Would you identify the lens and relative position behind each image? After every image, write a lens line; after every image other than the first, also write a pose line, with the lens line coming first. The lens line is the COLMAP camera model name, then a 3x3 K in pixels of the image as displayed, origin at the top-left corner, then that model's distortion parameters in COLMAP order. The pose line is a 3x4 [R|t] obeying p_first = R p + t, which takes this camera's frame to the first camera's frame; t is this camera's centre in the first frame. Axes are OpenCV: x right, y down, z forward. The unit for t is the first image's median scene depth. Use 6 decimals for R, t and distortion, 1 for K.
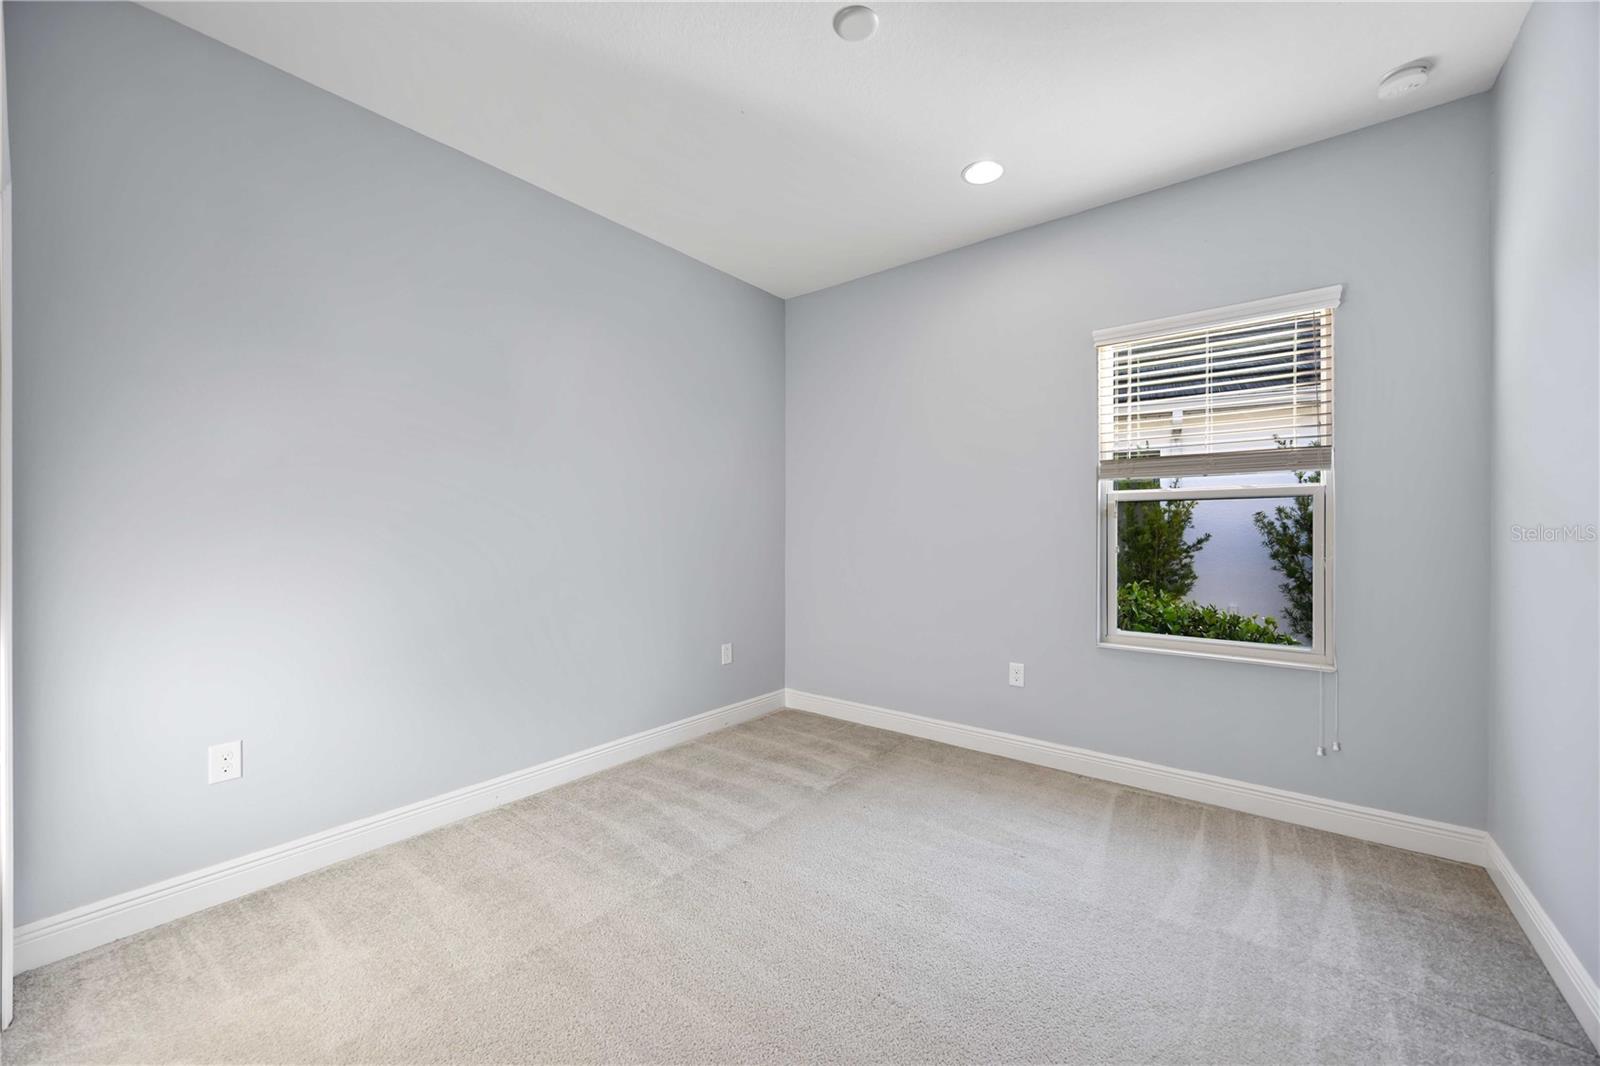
lens RADIAL K [[612.9, 0, 804.5], [0, 612.9, 532.0], [0, 0, 1]] dist [-0.000147, 0.000024]
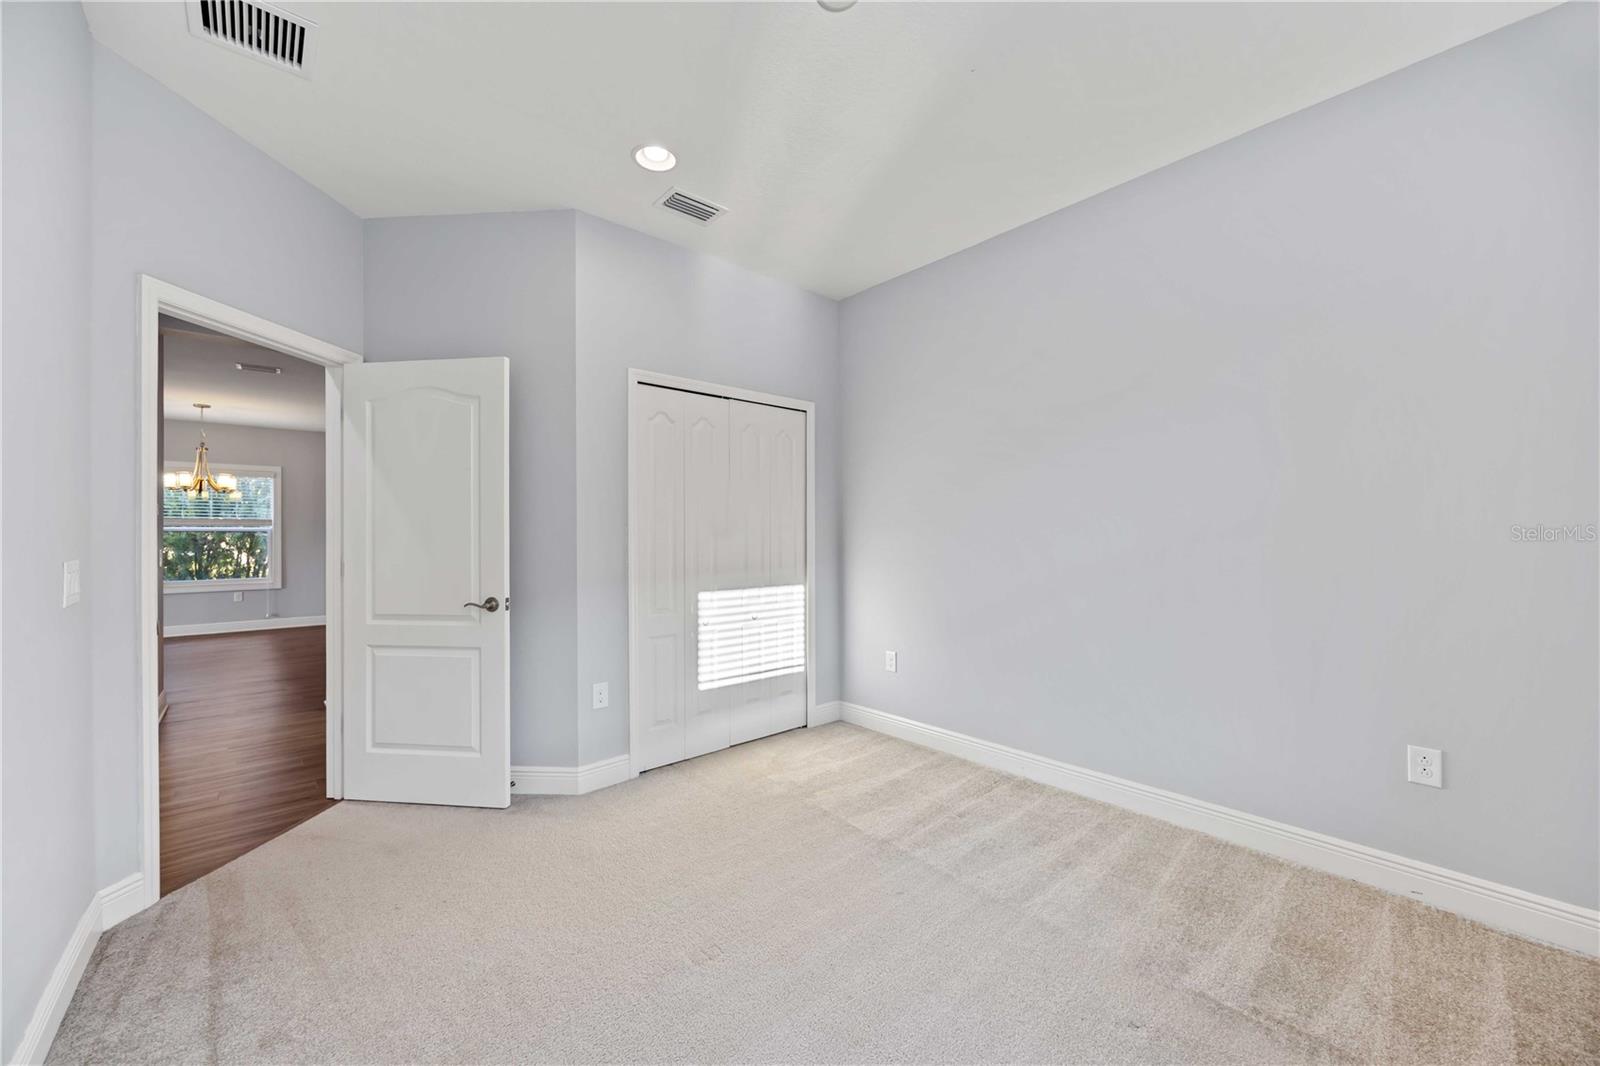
lens RADIAL K [[612.9, 0, 805.6], [0, 612.9, 535.8], [0, 0, 1]] dist [-0.000147, 0.000024]
pose [[-0.188555, 0.000528, -0.982062, 1.654769], [0.016478, 0.999861, -0.002627, -0.037677], [0.981924, -0.016678, -0.188538, 1.853984]]
